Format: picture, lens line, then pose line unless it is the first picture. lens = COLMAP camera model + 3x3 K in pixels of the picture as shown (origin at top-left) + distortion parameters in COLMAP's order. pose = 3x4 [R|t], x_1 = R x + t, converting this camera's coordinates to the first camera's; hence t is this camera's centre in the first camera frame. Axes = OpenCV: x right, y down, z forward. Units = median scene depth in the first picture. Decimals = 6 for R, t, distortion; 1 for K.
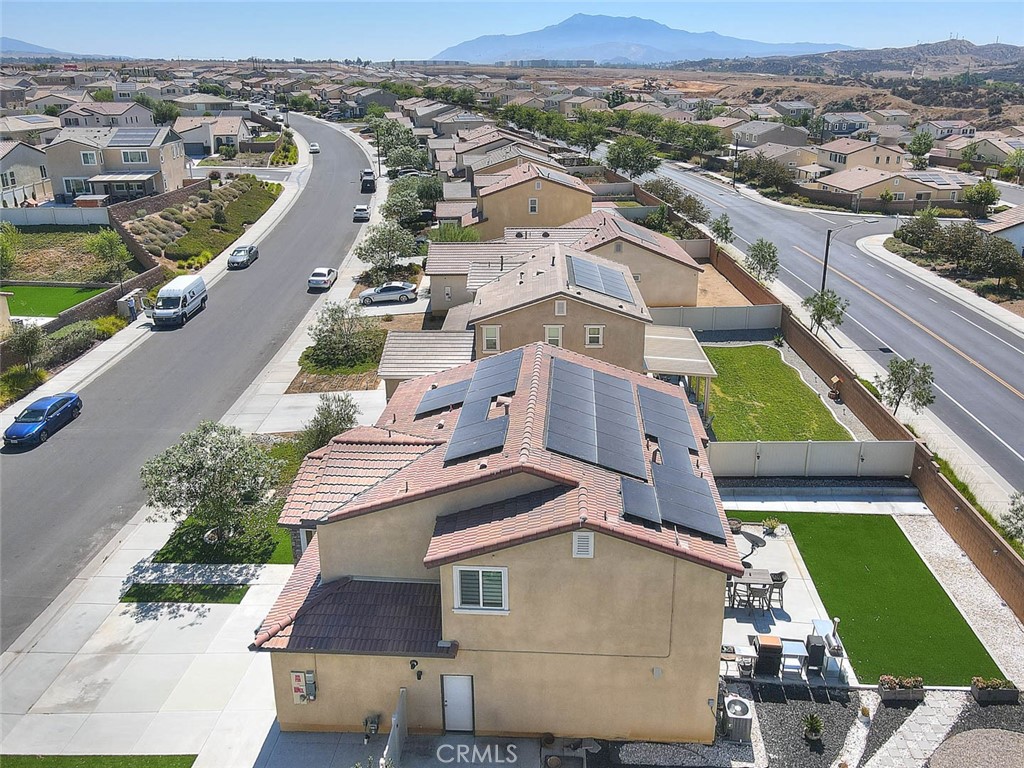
lens RADIAL K [[732.8, 0, 512.0], [0, 732.8, 384.0], [0, 0, 1]] dist [0.014646, 0.004942]
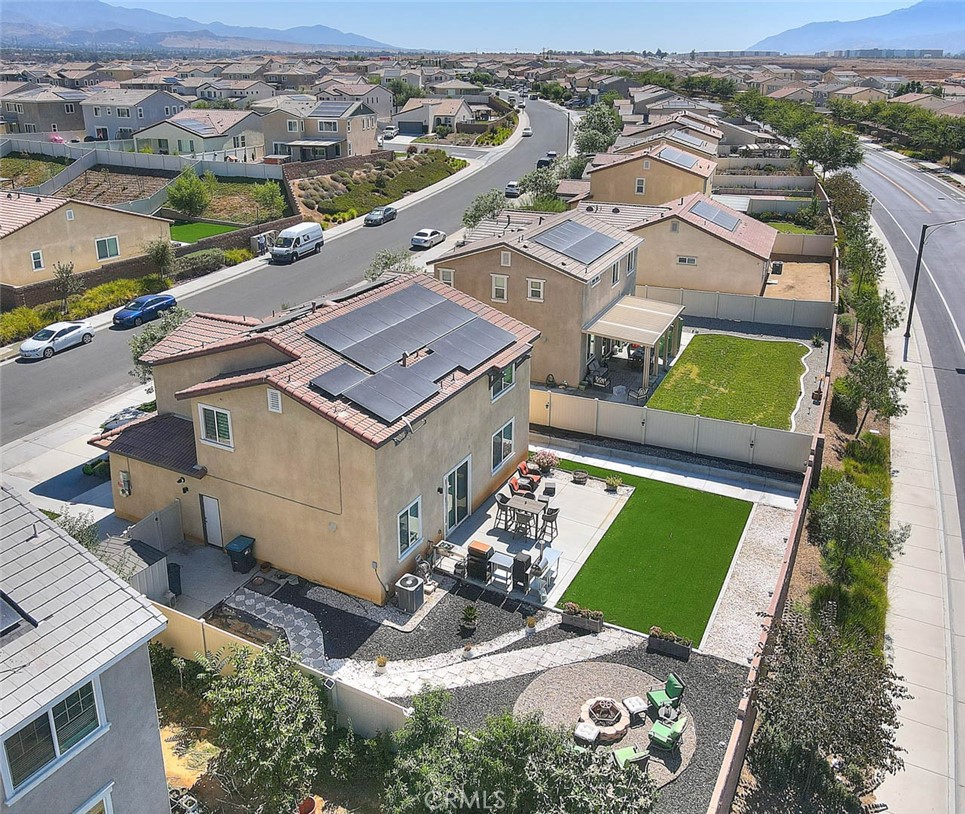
lens RADIAL K [[767.6, 0, 482.5], [0, 767.6, 407.0], [0, 0, 1]] dist [0.002944, 0.016229]
pose [[0.913235, 0.168462, -0.370975, 0.328442], [-0.162585, 0.985560, 0.047310, 0.040711], [0.373587, 0.017110, 0.927437, -0.024591]]
